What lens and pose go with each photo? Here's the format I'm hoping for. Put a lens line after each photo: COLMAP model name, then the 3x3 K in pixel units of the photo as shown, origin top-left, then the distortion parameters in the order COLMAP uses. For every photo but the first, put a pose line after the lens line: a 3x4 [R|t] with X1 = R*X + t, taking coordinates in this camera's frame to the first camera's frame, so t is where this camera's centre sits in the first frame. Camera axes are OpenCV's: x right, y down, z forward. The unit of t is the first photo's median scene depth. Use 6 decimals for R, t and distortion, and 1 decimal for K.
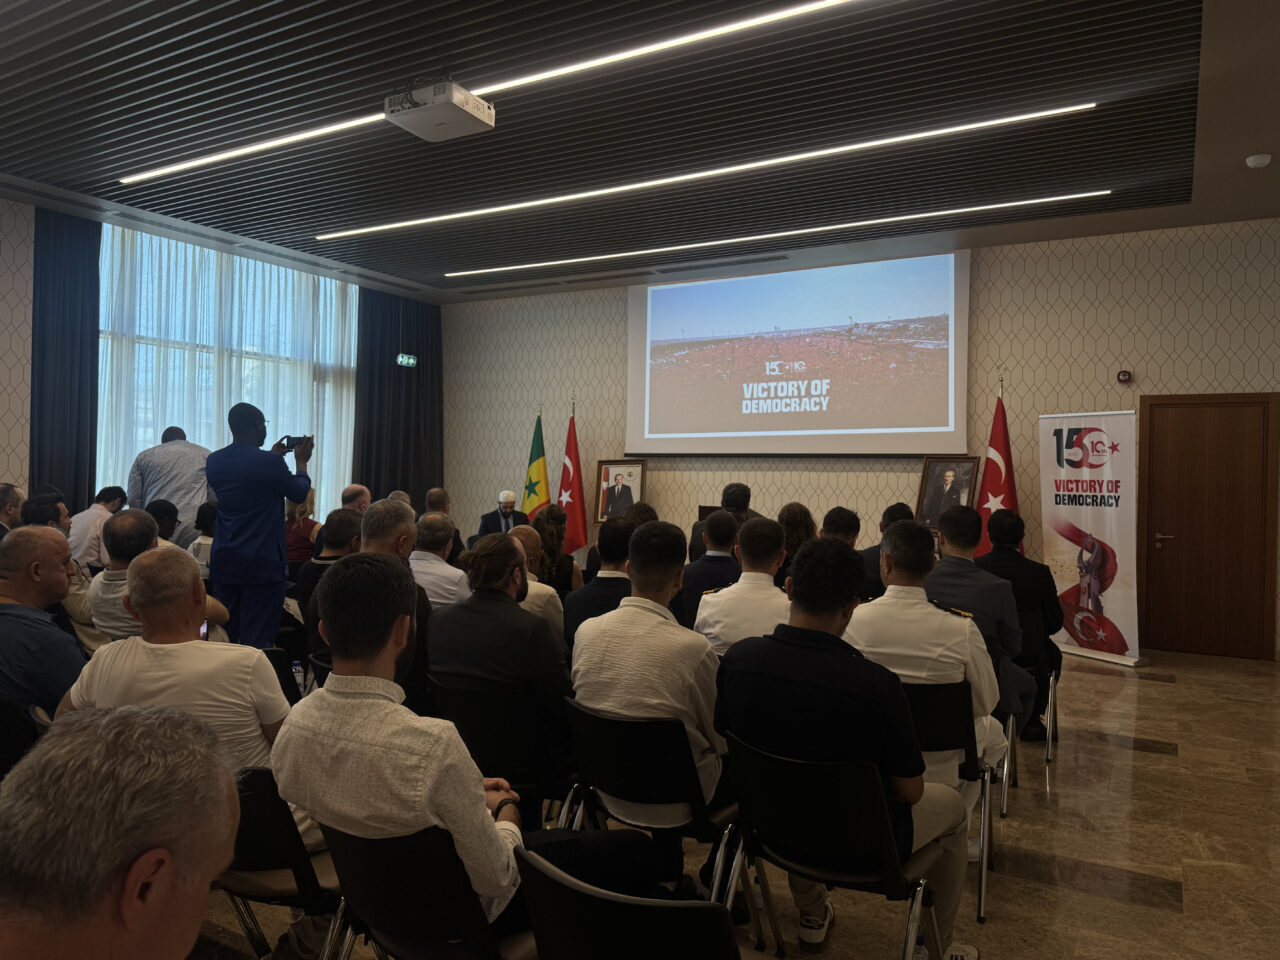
lens RADIAL K [[873.8, 0, 640.0], [0, 873.8, 480.0], [0, 0, 1]] dist [0.006014, -0.000169]
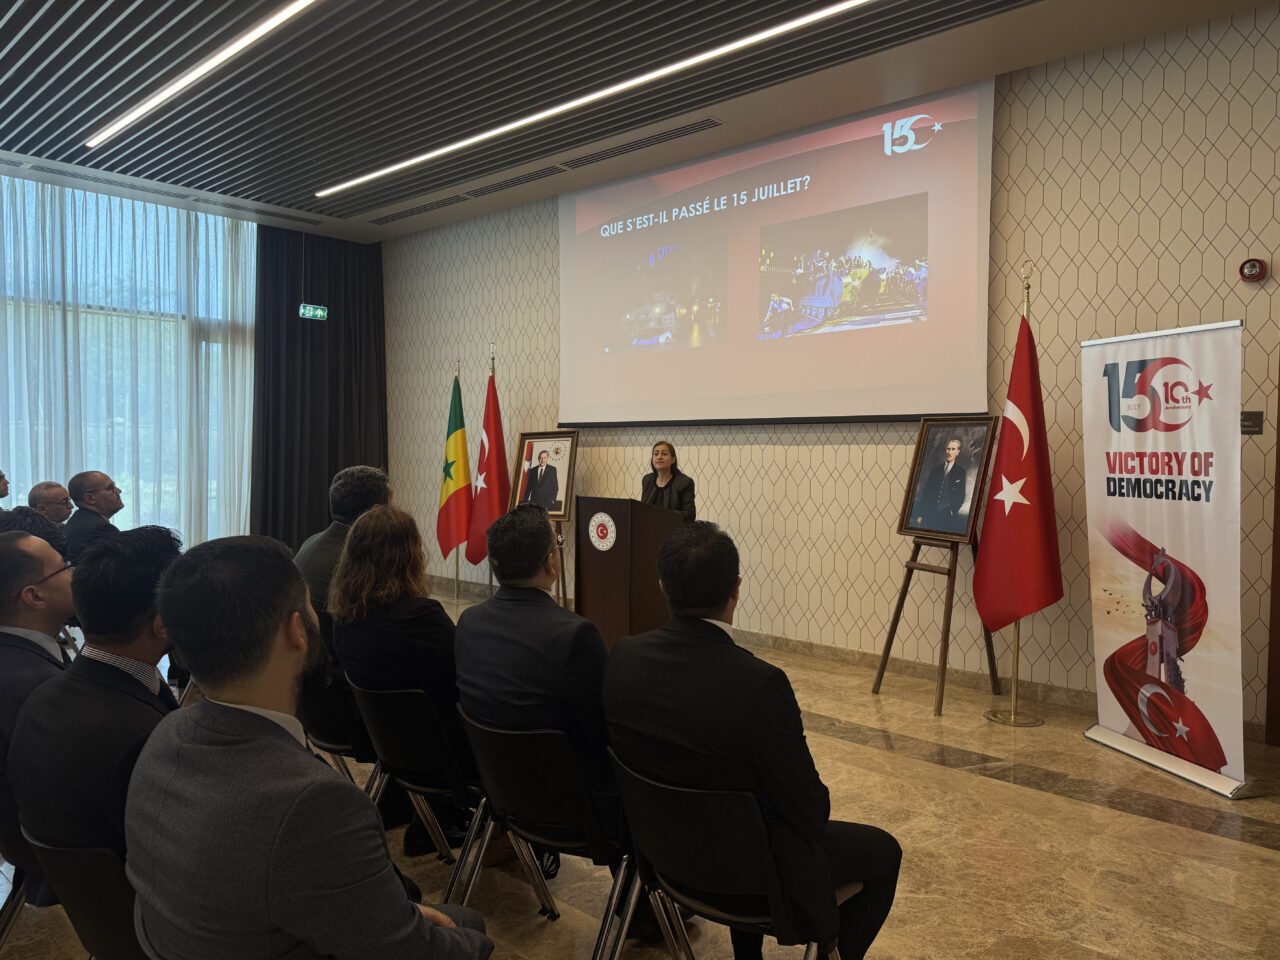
lens RADIAL K [[909.1, 0, 640.0], [0, 909.1, 480.0], [0, 0, 1]] dist [0.001772, 0.000789]
pose [[0.976623, -0.002240, -0.214948, 0.271455], [0.007124, 0.999734, 0.021950, 0.002106], [0.214842, -0.022968, 0.976379, 0.312558]]
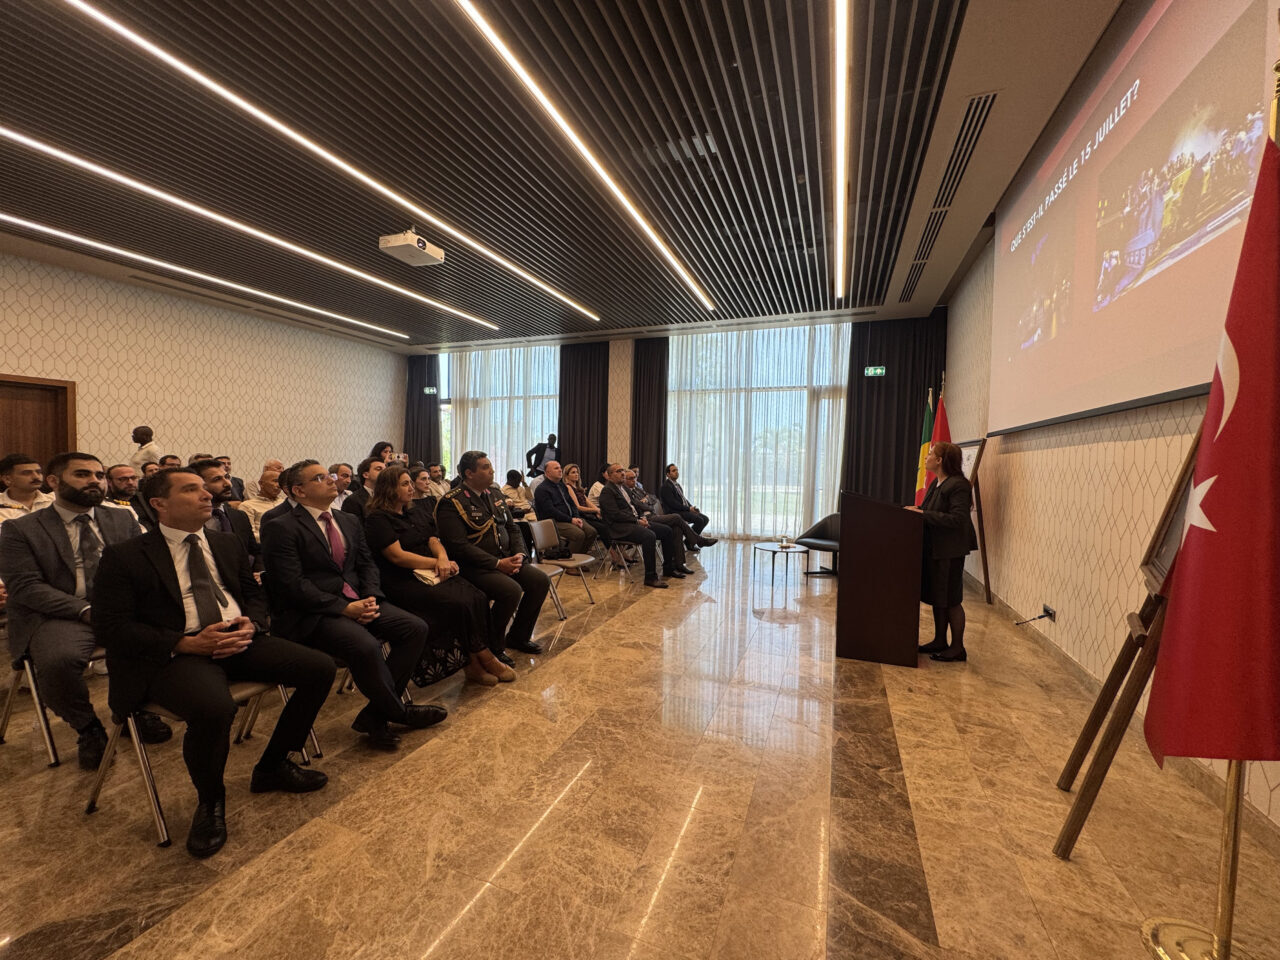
lens RADIAL K [[512.1, 0, 640.0], [0, 512.1, 480.0], [0, 0, 1]] dist [0.011525, -0.011191]
pose [[0.150259, 0.014534, -0.988540, 0.516894], [-0.027317, 0.999571, 0.010544, 0.021507], [0.988269, 0.025419, 0.150591, 0.740599]]
